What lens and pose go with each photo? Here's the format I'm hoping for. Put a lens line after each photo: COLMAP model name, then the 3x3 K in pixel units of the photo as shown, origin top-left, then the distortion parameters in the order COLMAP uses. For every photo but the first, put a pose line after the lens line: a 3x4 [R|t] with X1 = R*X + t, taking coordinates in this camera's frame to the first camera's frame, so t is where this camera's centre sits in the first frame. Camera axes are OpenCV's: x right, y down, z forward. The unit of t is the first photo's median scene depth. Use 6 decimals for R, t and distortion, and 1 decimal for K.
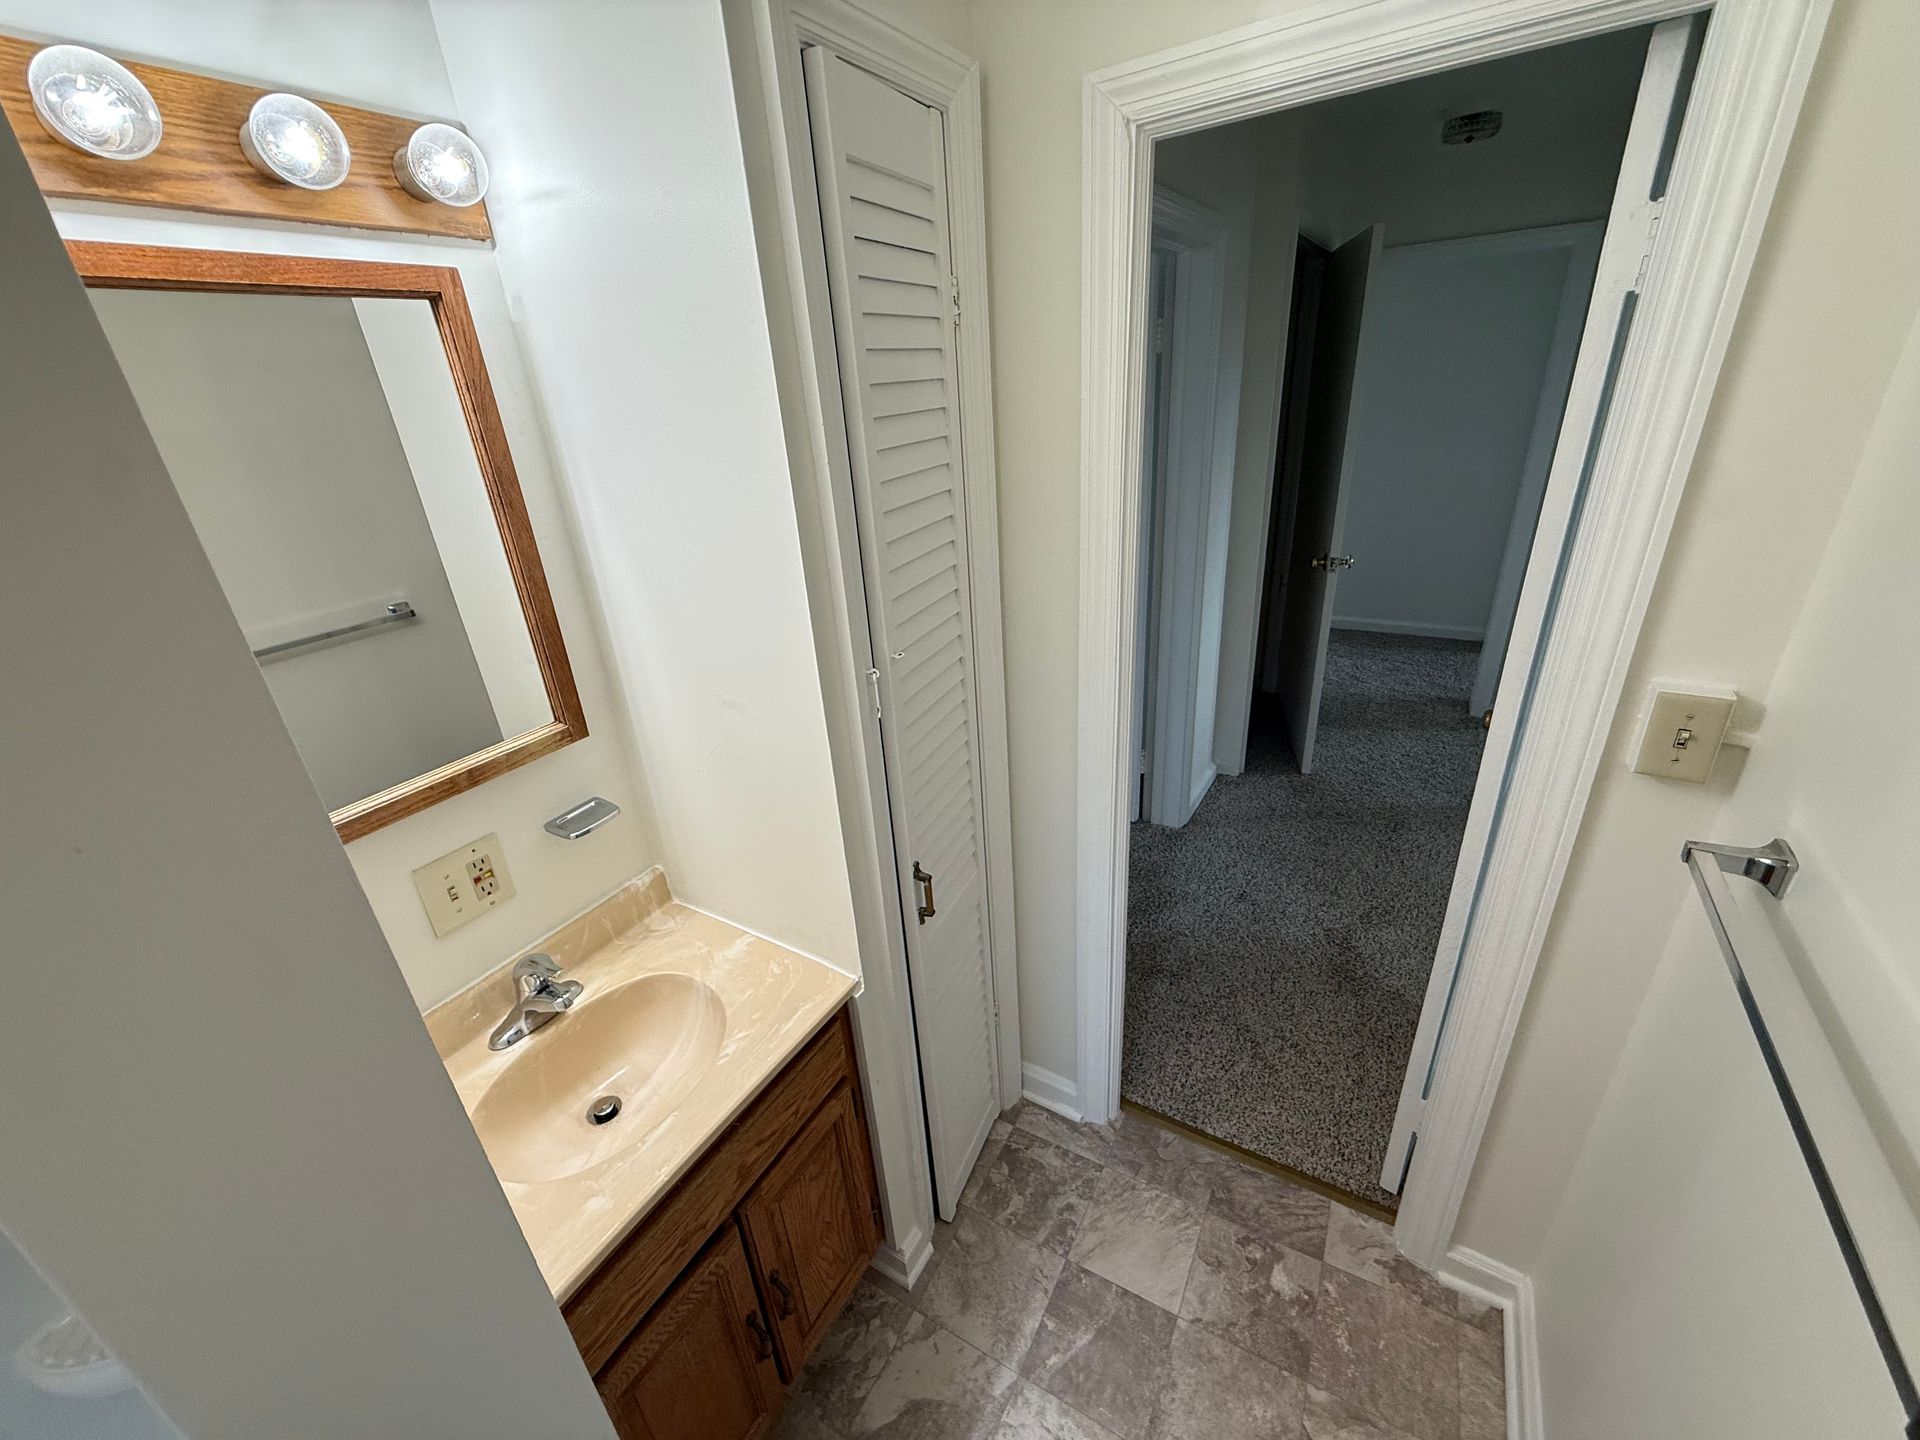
lens RADIAL K [[748.6, 0, 970.2], [0, 748.6, 729.0], [0, 0, 1]] dist [0.003143, -0.000715]
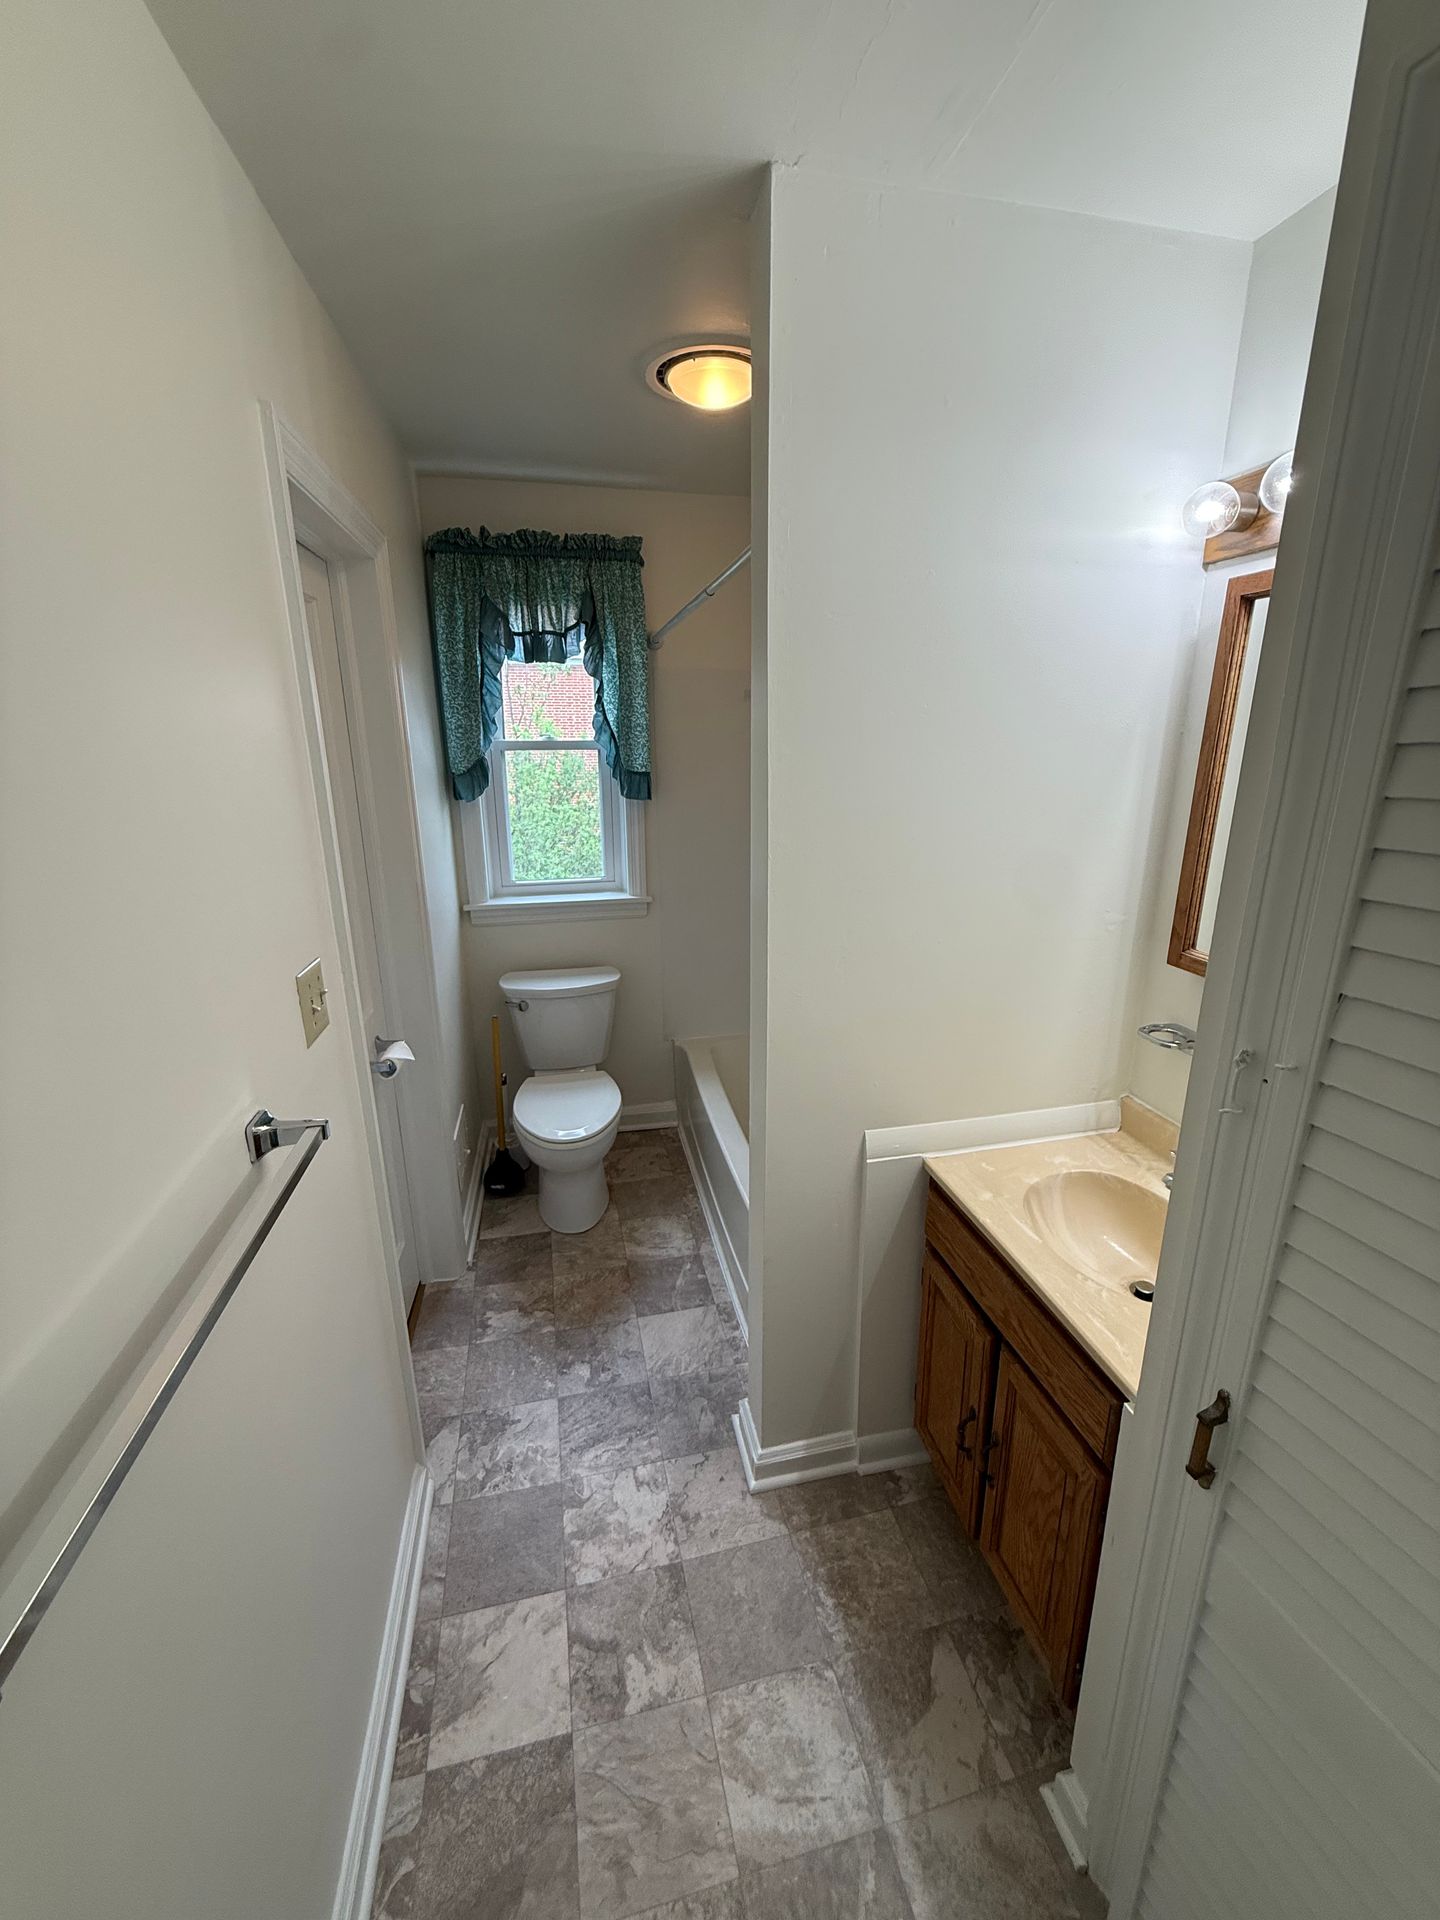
lens RADIAL K [[748.6, 0, 731.8], [0, 748.6, 951.1], [0, 0, 1]] dist [0.003143, -0.000715]
pose [[-0.720195, 0.268938, -0.639524, 0.777271], [-0.225962, 0.780615, 0.582736, -0.607166], [0.655942, 0.564192, -0.501426, 1.261399]]
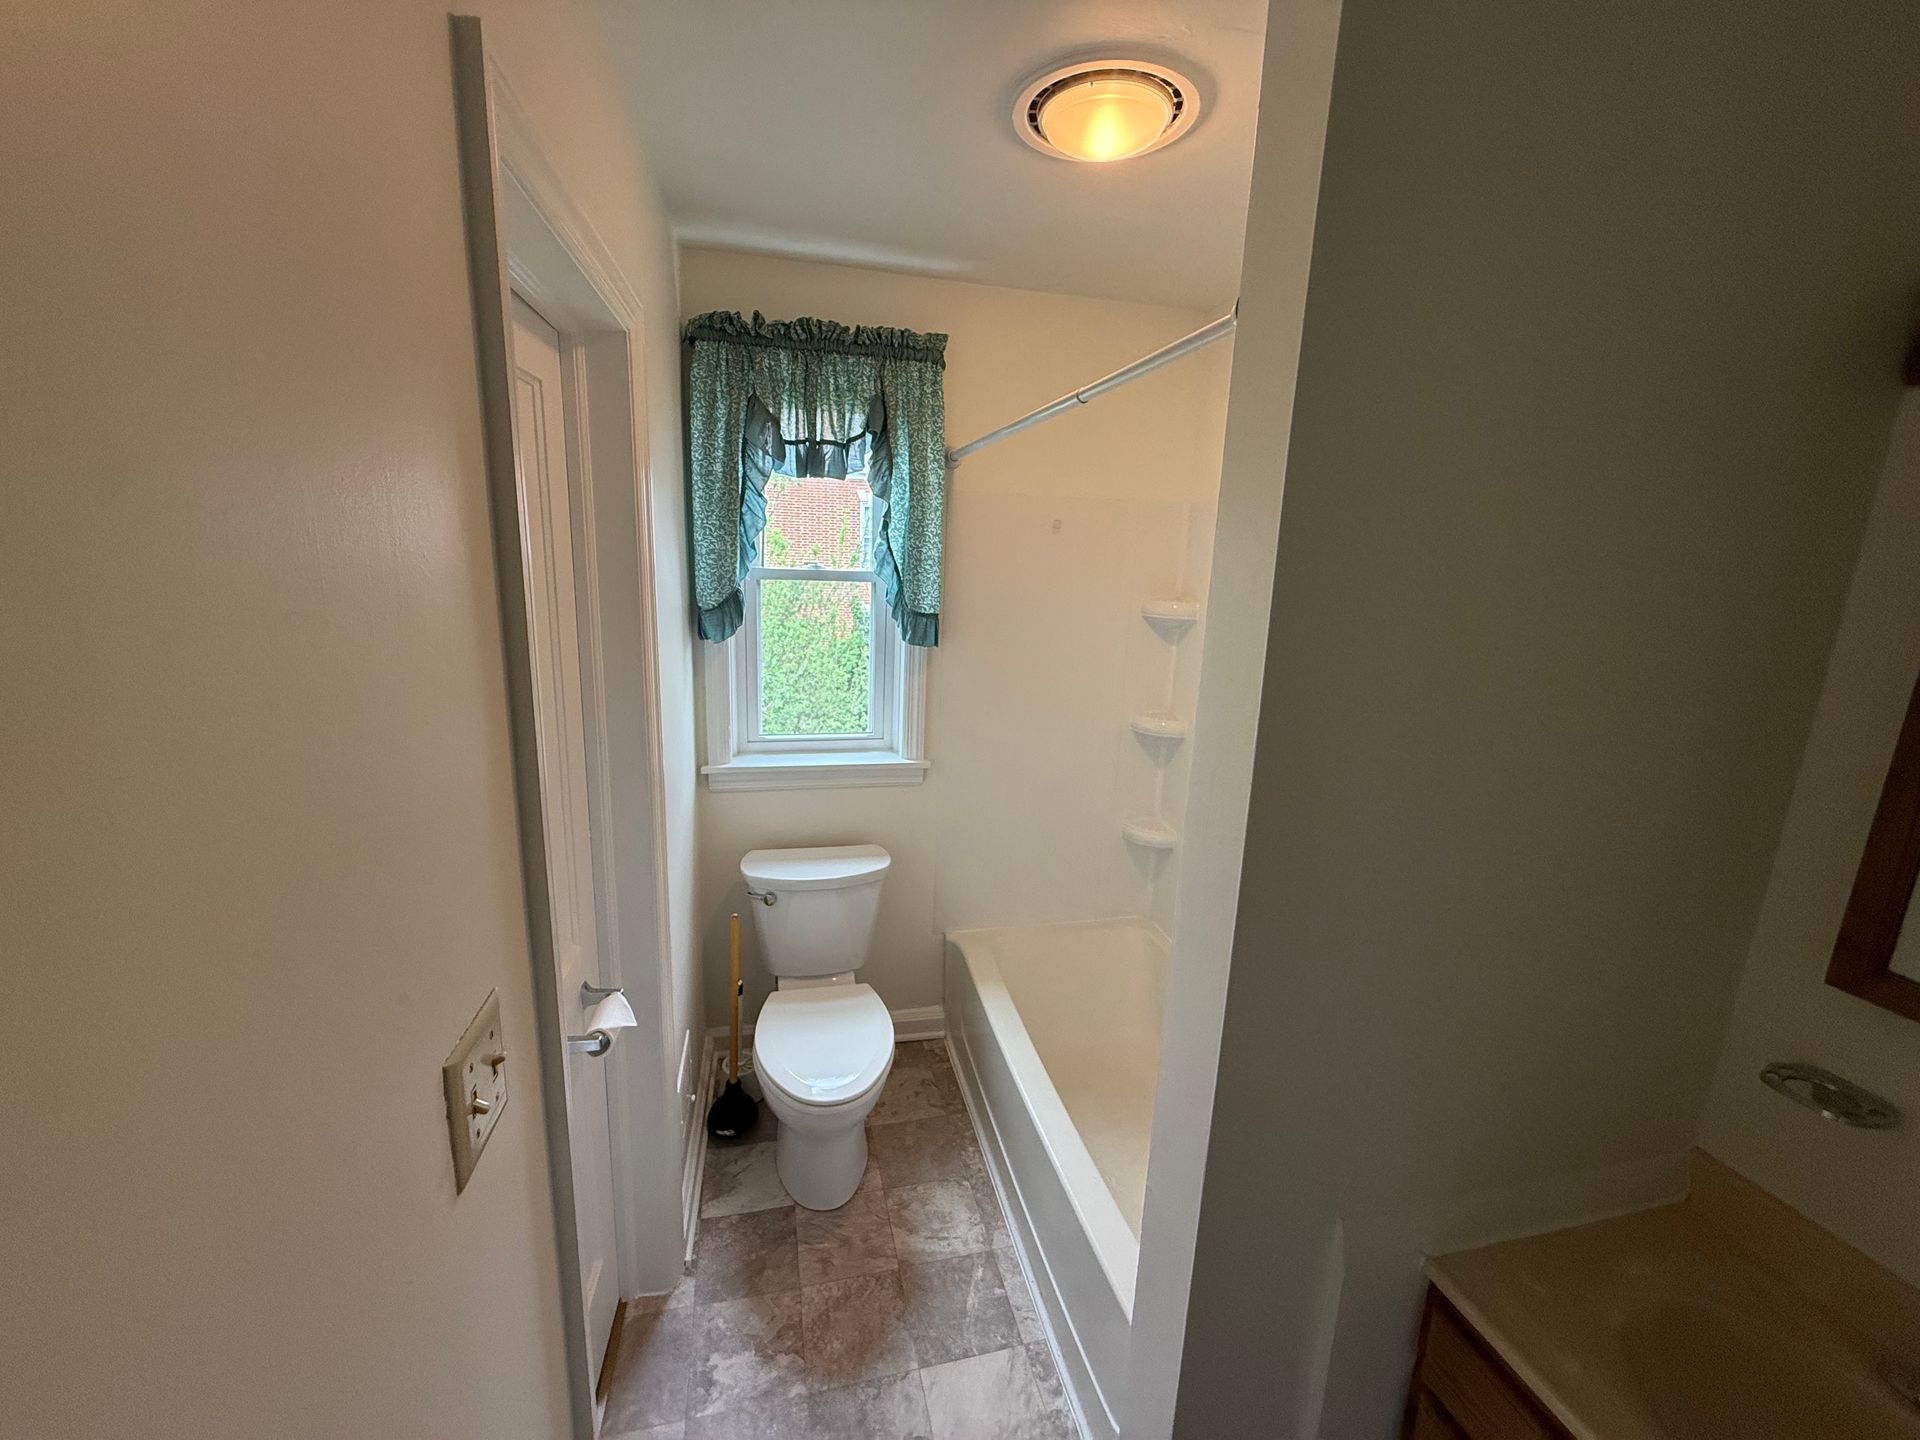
lens RADIAL K [[748.6, 0, 960.2], [0, 748.6, 718.3], [0, 0, 1]] dist [0.003143, -0.000715]
pose [[-0.714553, 0.202655, -0.669586, 0.665613], [-0.268050, 0.804769, 0.529620, -0.488998], [0.646192, 0.557923, -0.520728, 0.930704]]
